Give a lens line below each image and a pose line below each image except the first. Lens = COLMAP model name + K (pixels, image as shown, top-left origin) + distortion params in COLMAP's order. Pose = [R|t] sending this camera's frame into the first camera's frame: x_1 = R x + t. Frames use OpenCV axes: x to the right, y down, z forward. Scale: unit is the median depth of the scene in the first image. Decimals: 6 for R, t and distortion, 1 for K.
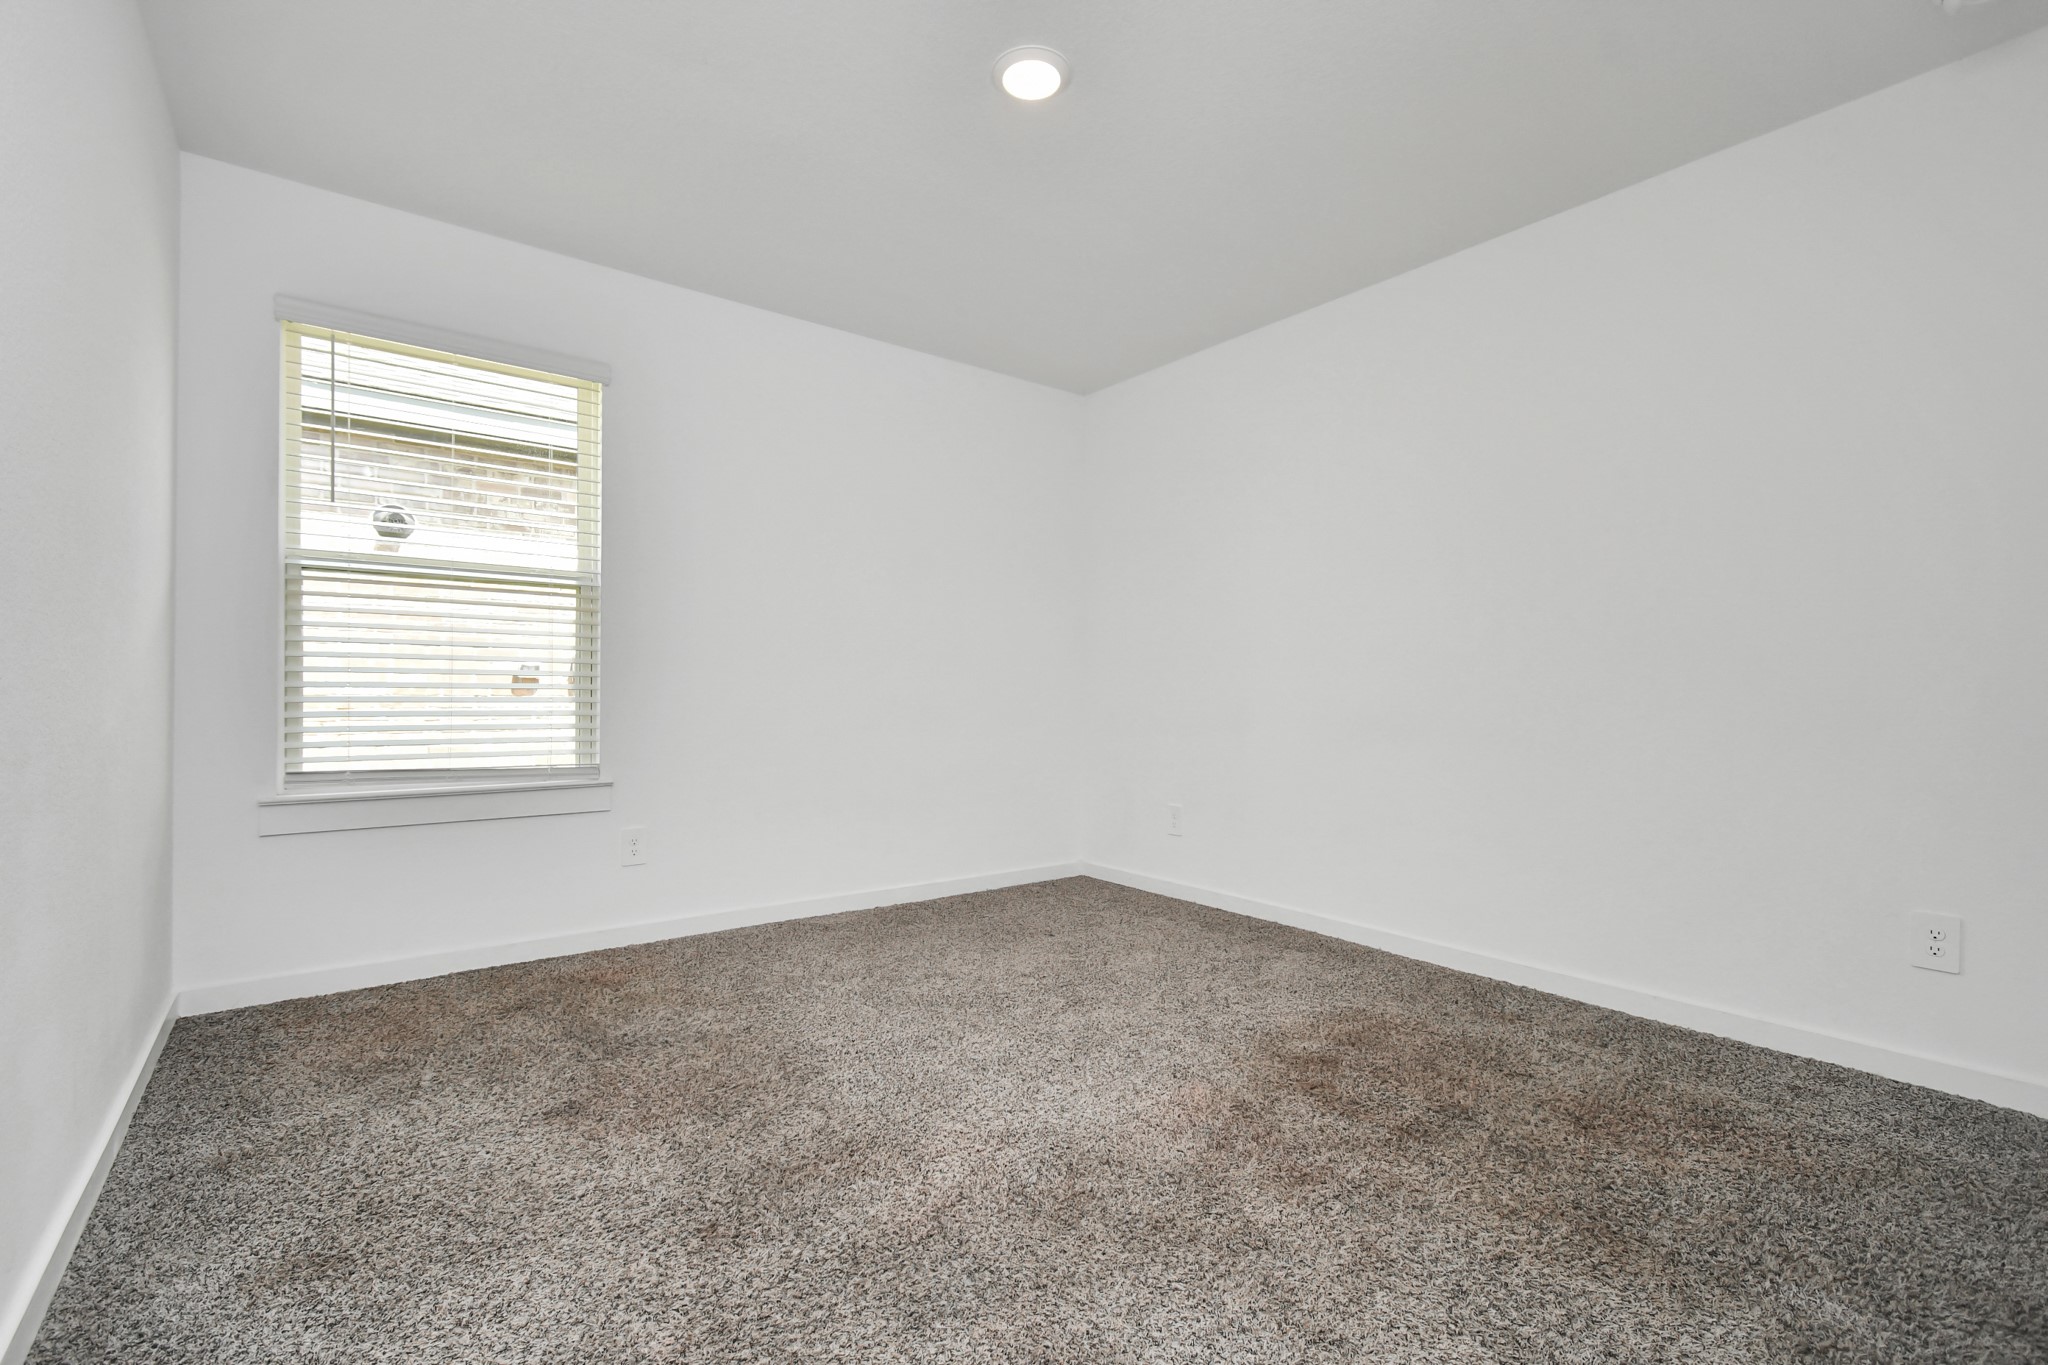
lens RADIAL K [[901.8, 0, 1024.6], [0, 901.8, 695.6], [0, 0, 1]] dist [0.013872, -0.006084]
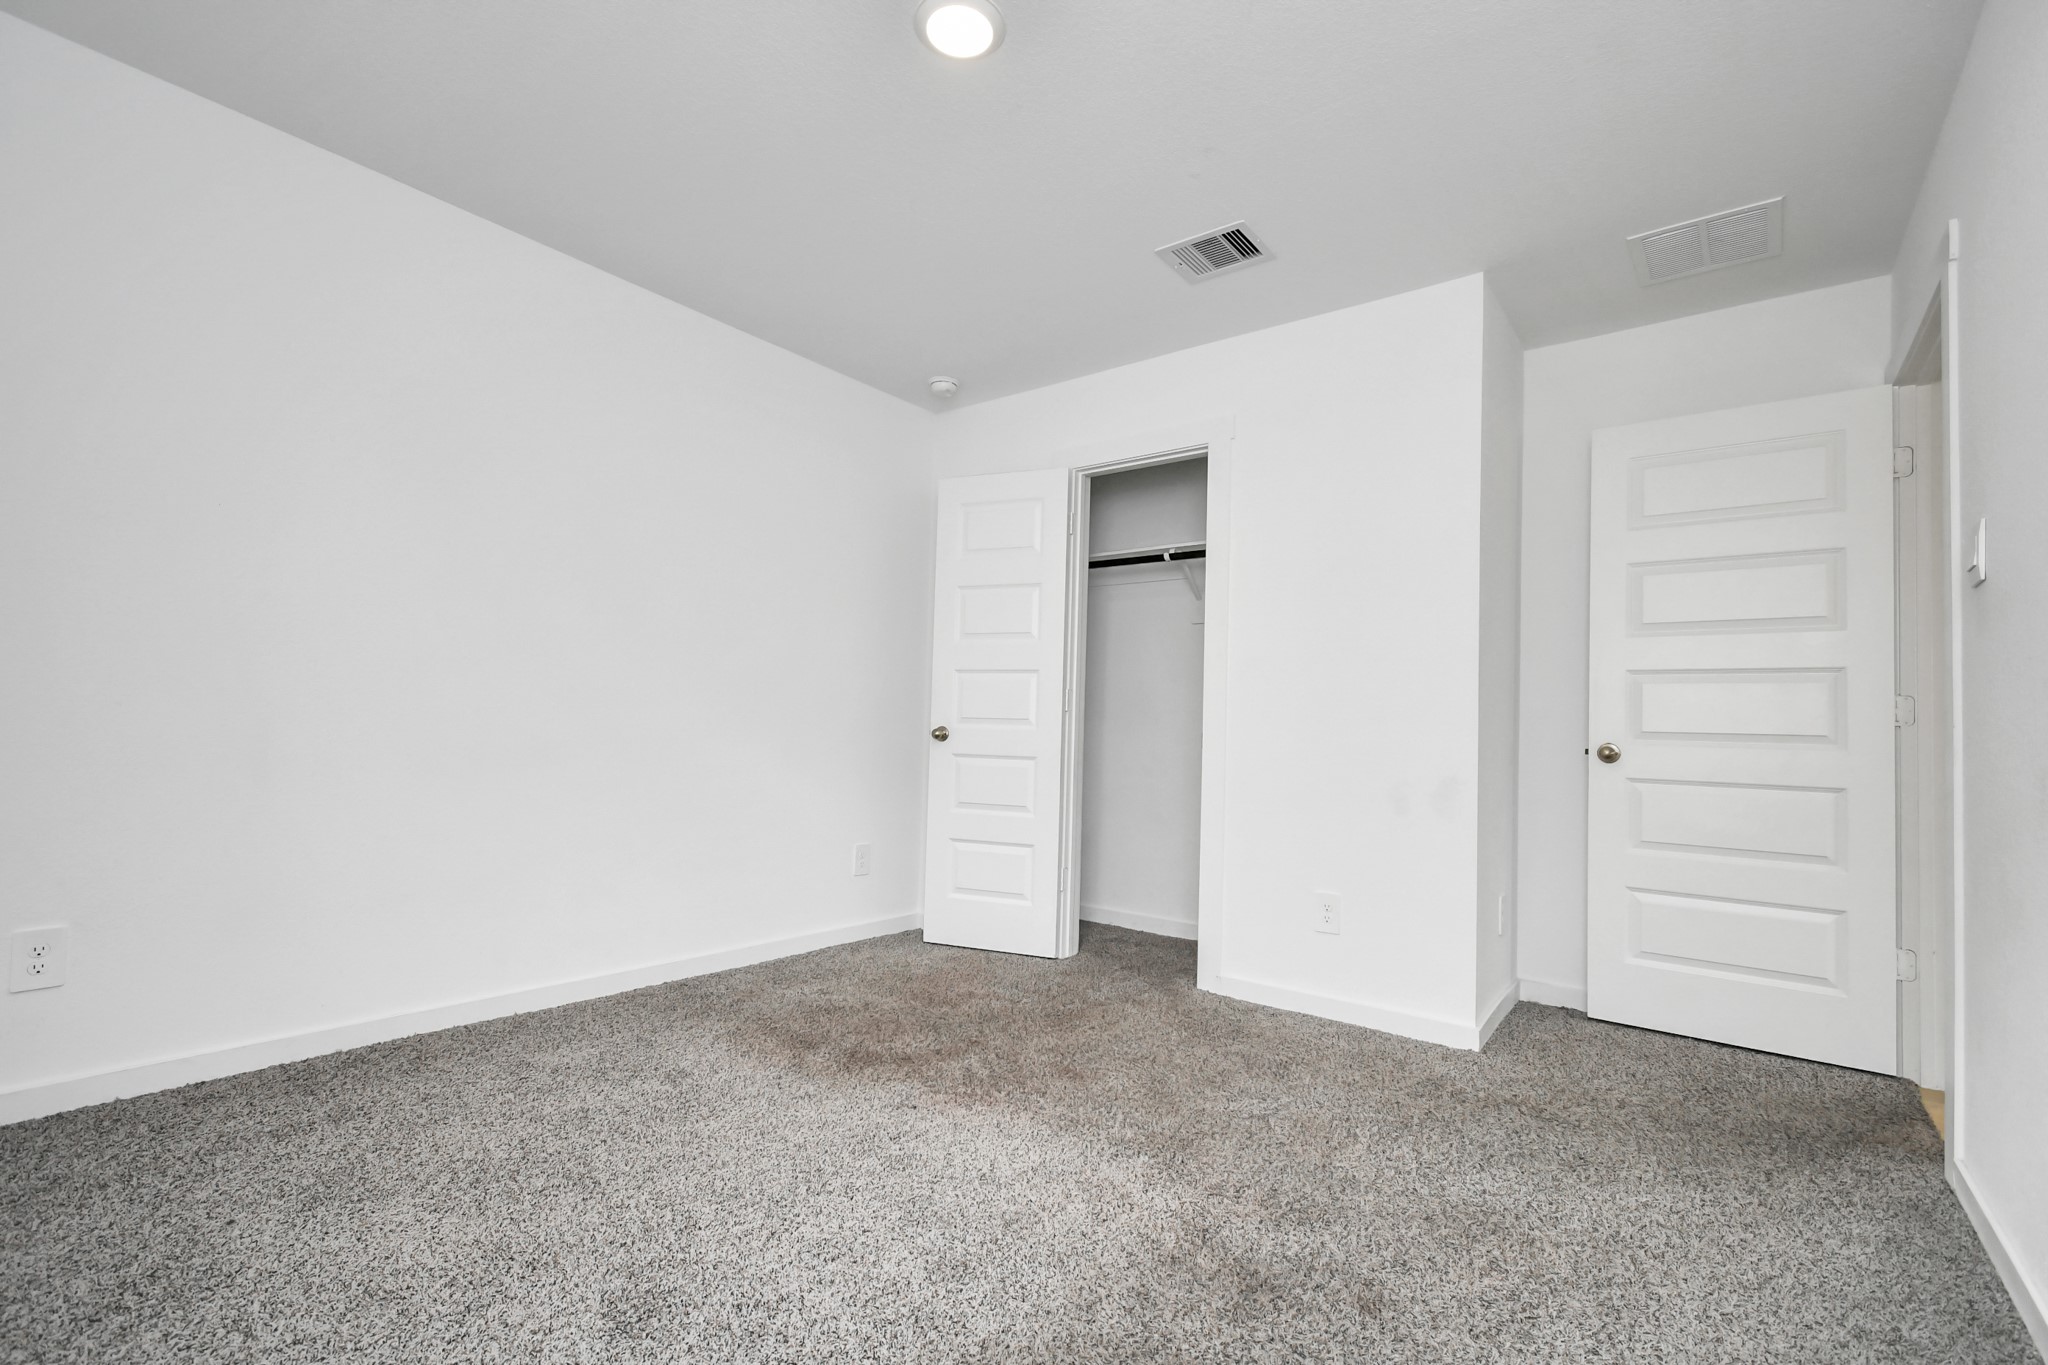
lens RADIAL K [[901.8, 0, 1024.6], [0, 901.8, 695.6], [0, 0, 1]] dist [0.013872, -0.006084]
pose [[-0.253106, 0.021948, 0.967190, -0.764883], [-0.025339, 0.999249, -0.029306, -0.011451], [-0.967107, -0.031925, -0.252360, 1.030979]]
